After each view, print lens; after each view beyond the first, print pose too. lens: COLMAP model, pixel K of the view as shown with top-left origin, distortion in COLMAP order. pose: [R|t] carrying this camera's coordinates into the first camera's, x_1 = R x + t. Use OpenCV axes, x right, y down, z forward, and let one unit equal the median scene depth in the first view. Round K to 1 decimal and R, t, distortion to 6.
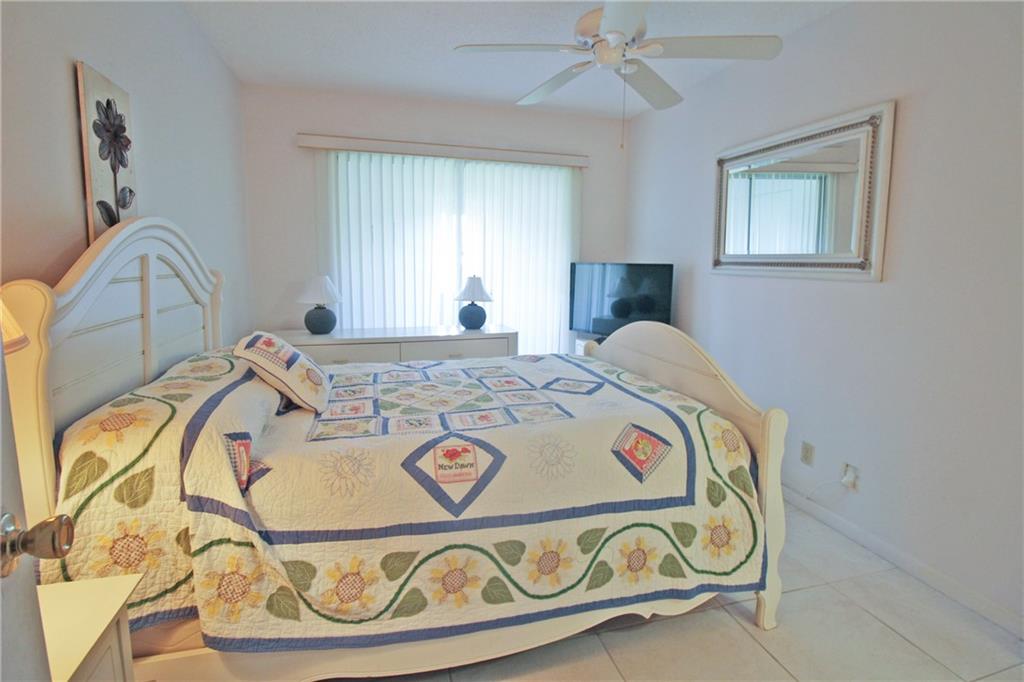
lens RADIAL K [[498.4, 0, 513.5], [0, 498.4, 321.7], [0, 0, 1]] dist [0.003909, -0.012518]
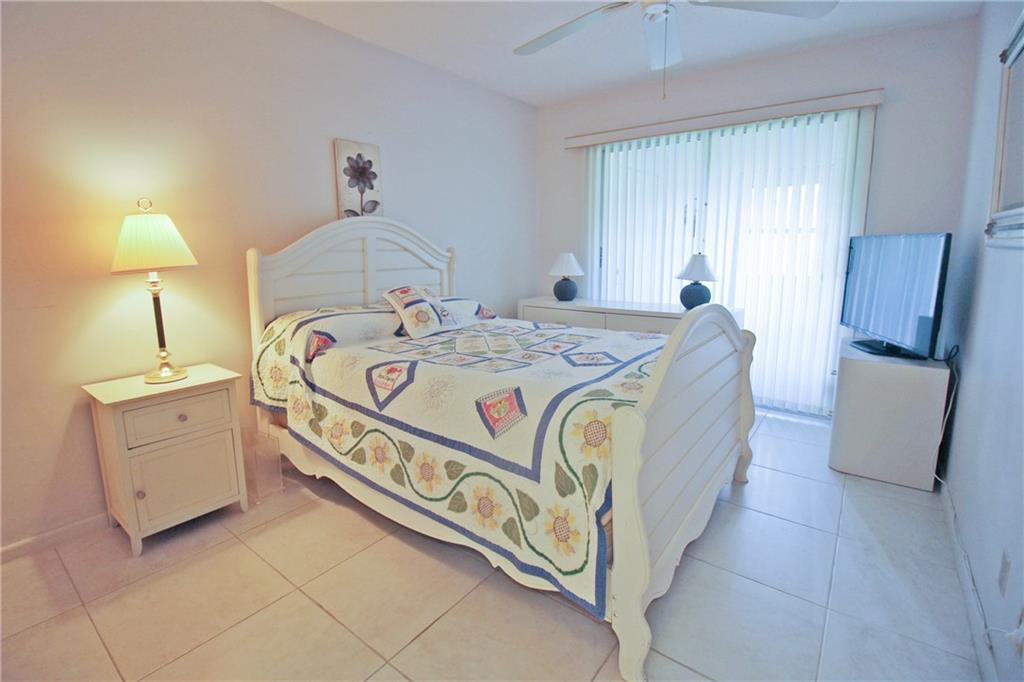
lens RADIAL K [[477.0, 0, 513.3], [0, 477.0, 319.7], [0, 0, 1]] dist [-0.001901, 0.000021]
pose [[0.595367, 0.107962, -0.796168, 1.051257], [-0.083259, 0.993886, 0.072512, -0.007439], [0.799129, 0.023116, 0.600715, 0.409023]]
